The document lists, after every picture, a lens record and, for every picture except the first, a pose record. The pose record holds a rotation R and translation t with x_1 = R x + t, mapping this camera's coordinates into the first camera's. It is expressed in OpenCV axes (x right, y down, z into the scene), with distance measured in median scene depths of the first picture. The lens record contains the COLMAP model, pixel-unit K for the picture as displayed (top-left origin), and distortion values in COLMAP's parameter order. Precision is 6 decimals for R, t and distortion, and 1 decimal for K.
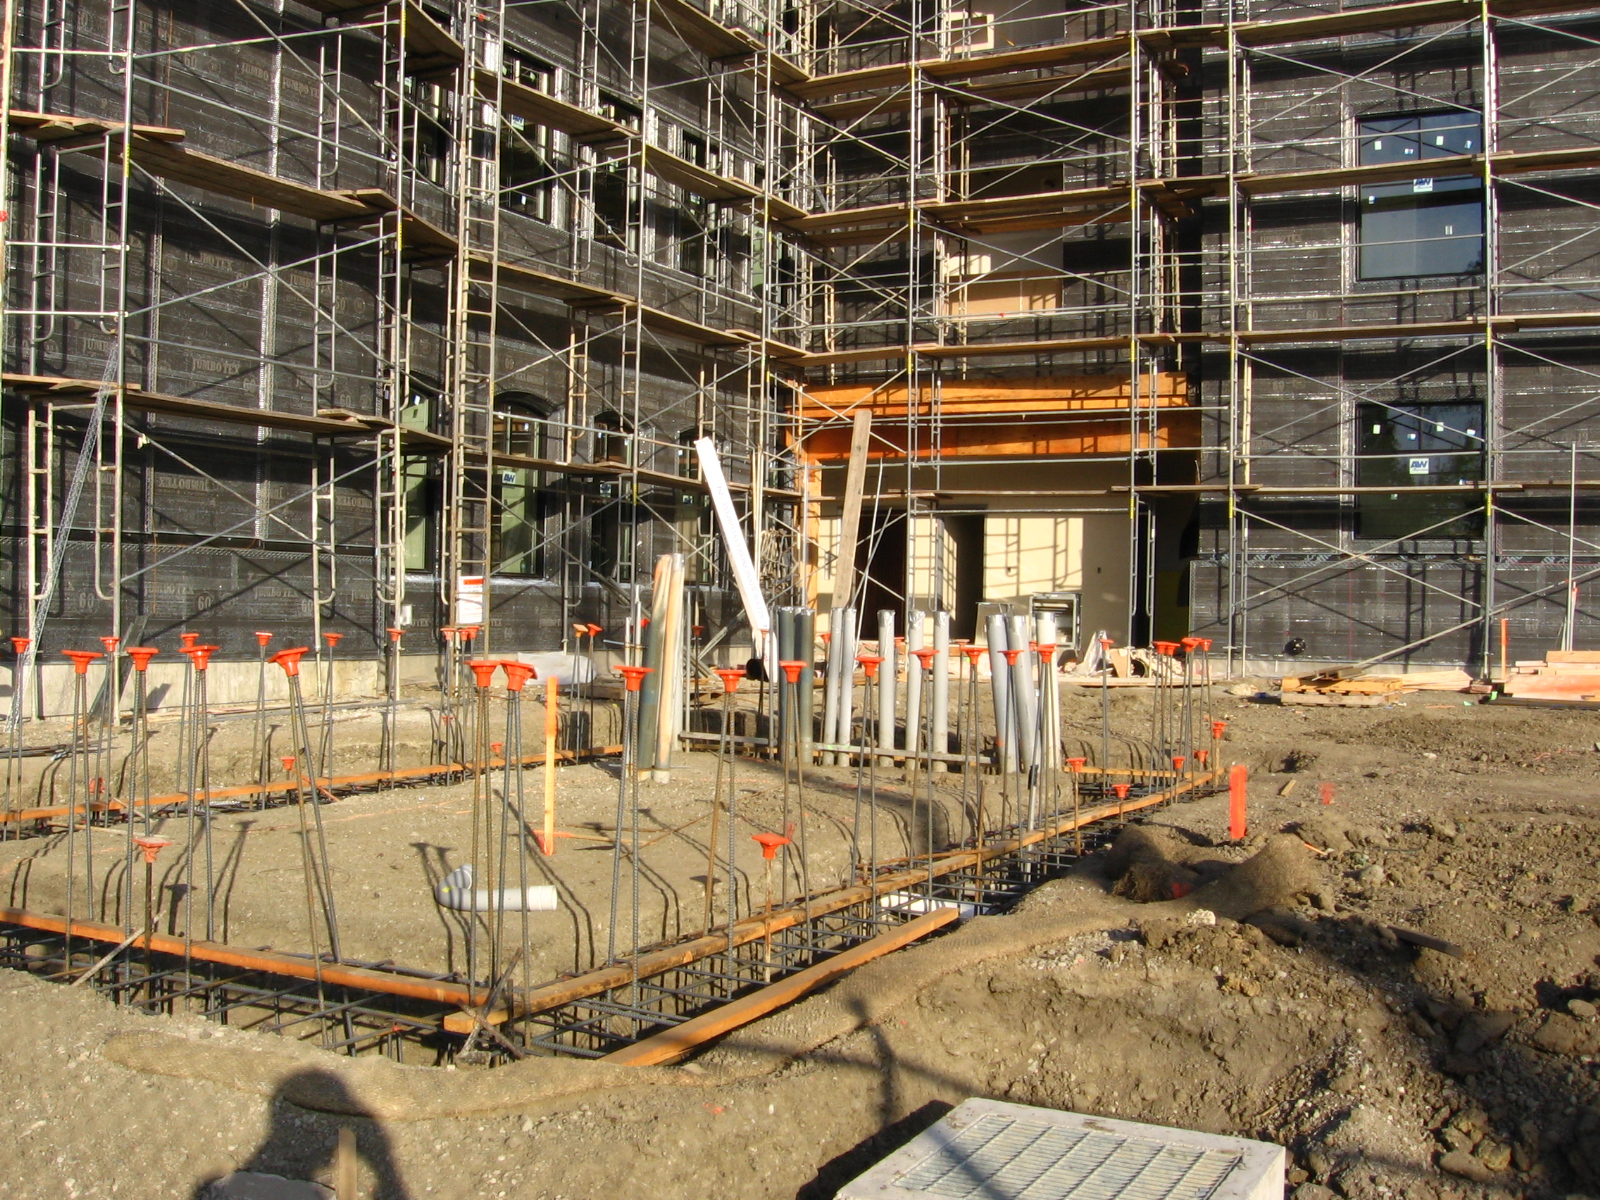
lens RADIAL K [[1660.9, 0, 799.9], [0, 1660.9, 592.1], [0, 0, 1]] dist [-0.111803, 0.000000]
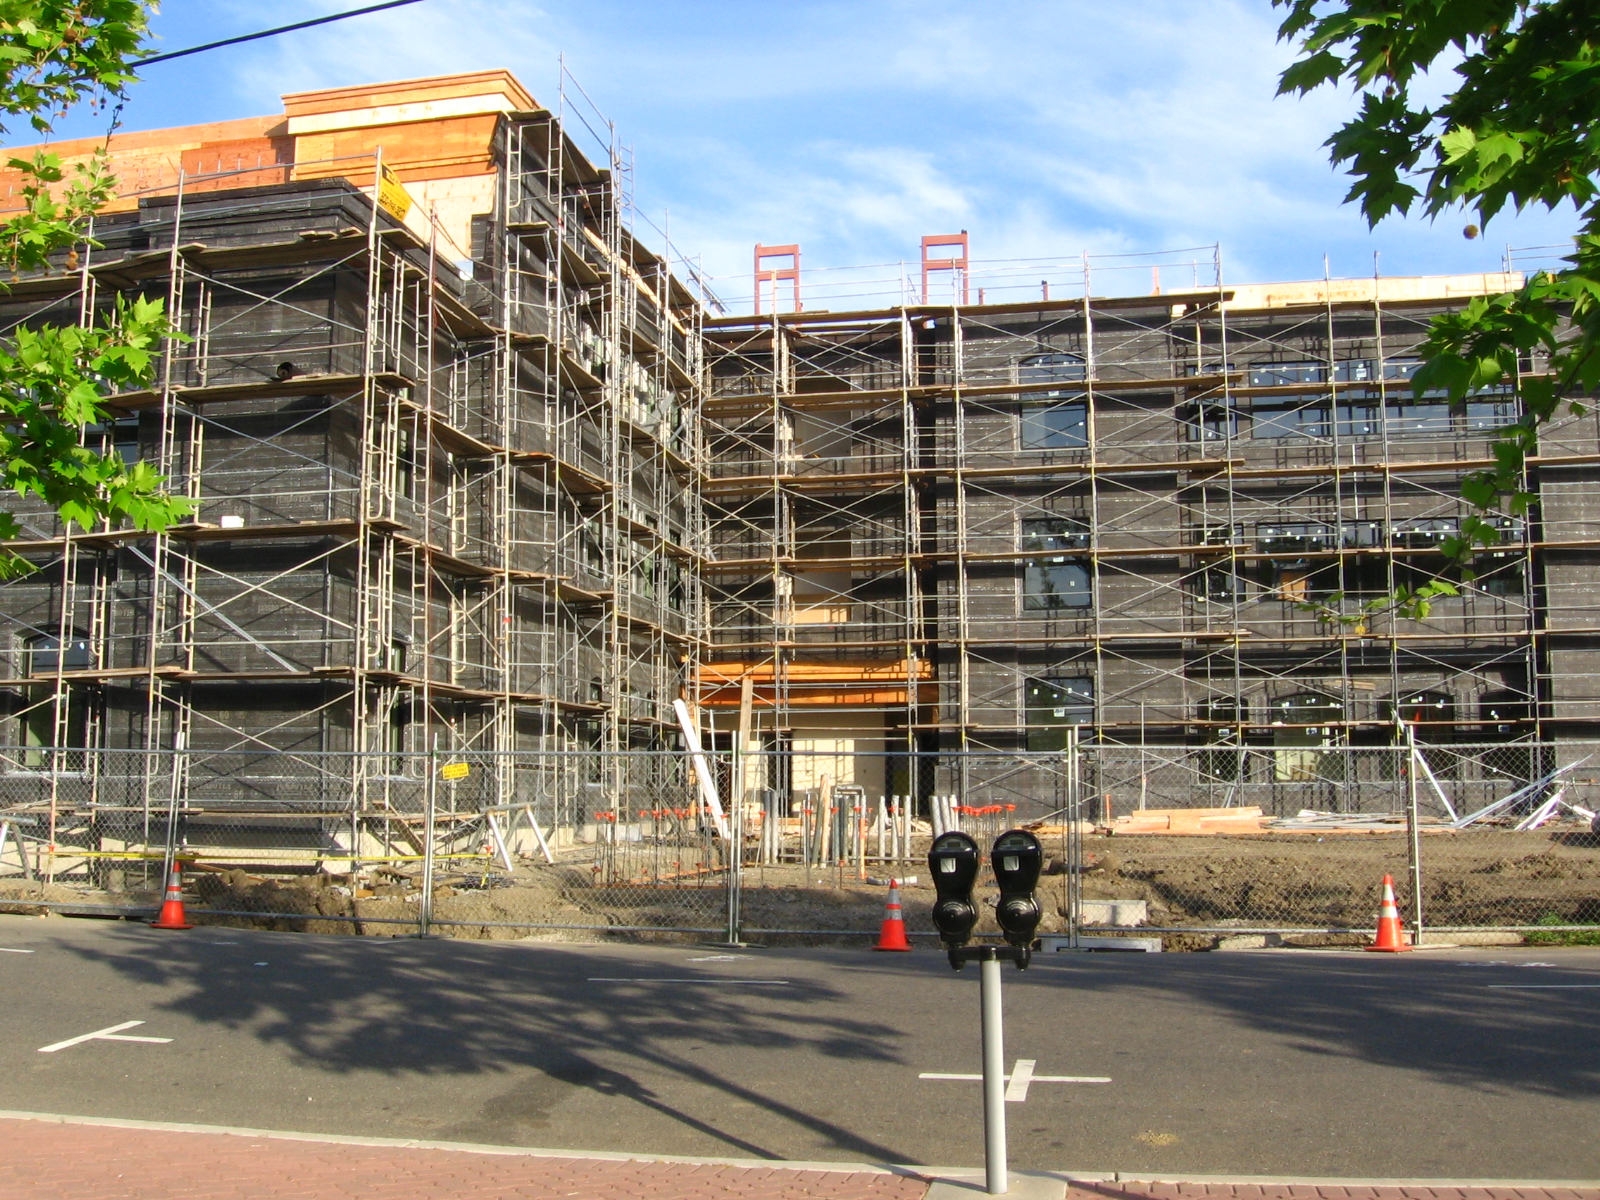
lens RADIAL K [[1660.9, 0, 779.2], [0, 1660.9, 628.1], [0, 0, 1]] dist [-0.111803, 0.000000]
pose [[0.963545, 0.007962, 0.267427, -0.417522], [0.016996, 0.995717, -0.090882, -0.007686], [-0.267005, 0.092114, 0.959283, -0.700464]]
